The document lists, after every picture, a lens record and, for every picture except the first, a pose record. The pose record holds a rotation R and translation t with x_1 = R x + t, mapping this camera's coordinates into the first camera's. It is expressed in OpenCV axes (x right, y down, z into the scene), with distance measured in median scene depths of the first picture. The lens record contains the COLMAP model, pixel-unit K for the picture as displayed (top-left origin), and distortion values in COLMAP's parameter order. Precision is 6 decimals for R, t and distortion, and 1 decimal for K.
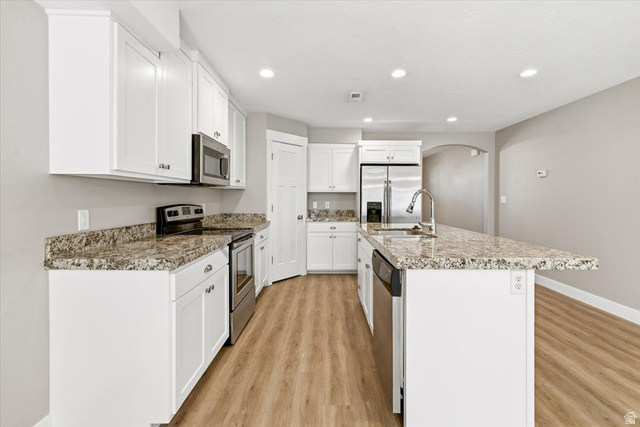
lens RADIAL K [[292.0, 0, 320.0], [0, 292.0, 213.5], [0, 0, 1]] dist [-0.000016, 0.000097]
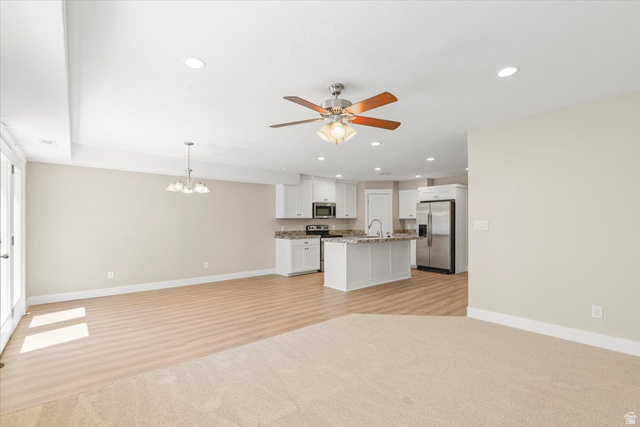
lens RADIAL K [[304.1, 0, 318.5], [0, 304.1, 219.3], [0, 0, 1]] dist [-0.000924, -0.000165]
pose [[0.651470, -0.014435, -0.758537, 1.305835], [-0.031653, 0.998431, -0.046185, 0.035355], [0.758014, 0.054098, 0.649991, -0.680361]]
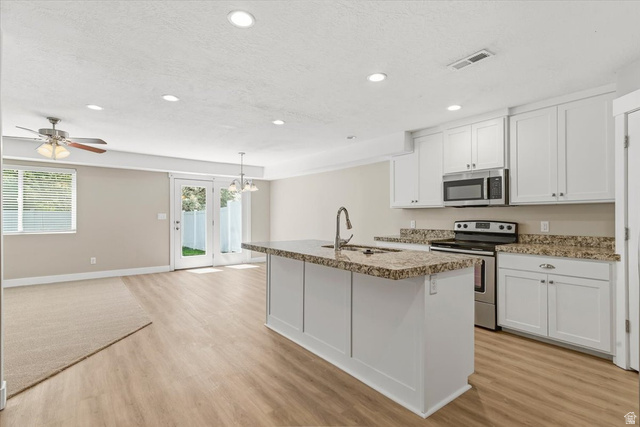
lens RADIAL K [[304.1, 0, 318.5], [0, 304.1, 219.3], [0, 0, 1]] dist [-0.000924, -0.000165]
pose [[-0.773409, -0.009549, -0.633836, 0.739049], [-0.042436, 0.998423, 0.036739, -0.041063], [0.632486, 0.055311, -0.772595, 1.163052]]
